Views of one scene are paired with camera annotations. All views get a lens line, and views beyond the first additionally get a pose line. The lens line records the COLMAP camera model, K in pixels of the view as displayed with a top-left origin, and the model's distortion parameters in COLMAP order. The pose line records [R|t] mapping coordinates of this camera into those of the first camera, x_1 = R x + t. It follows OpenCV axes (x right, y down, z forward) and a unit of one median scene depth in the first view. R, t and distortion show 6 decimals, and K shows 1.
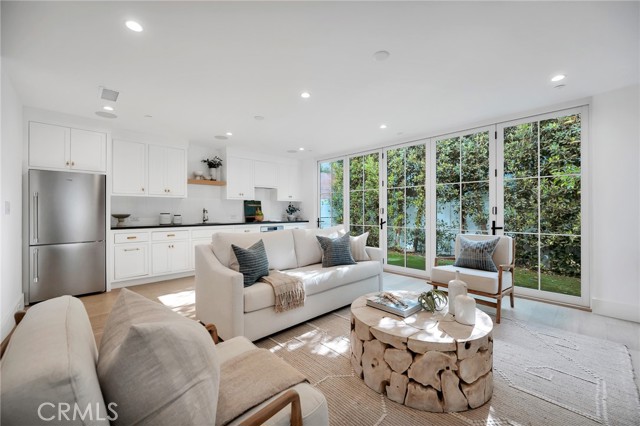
lens RADIAL K [[254.0, 0, 319.4], [0, 254.0, 210.2], [0, 0, 1]] dist [-0.000109, 0.000029]
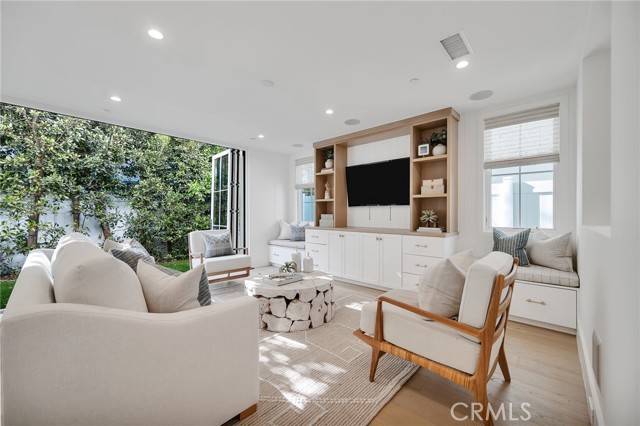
lens RADIAL K [[254.0, 0, 319.4], [0, 254.0, 210.2], [0, 0, 1]] dist [-0.000109, 0.000029]
pose [[-0.045892, 0.011609, 0.998879, -1.257868], [-0.001624, 0.999930, -0.011696, 0.019952], [-0.998945, -0.002158, -0.045870, 1.011232]]
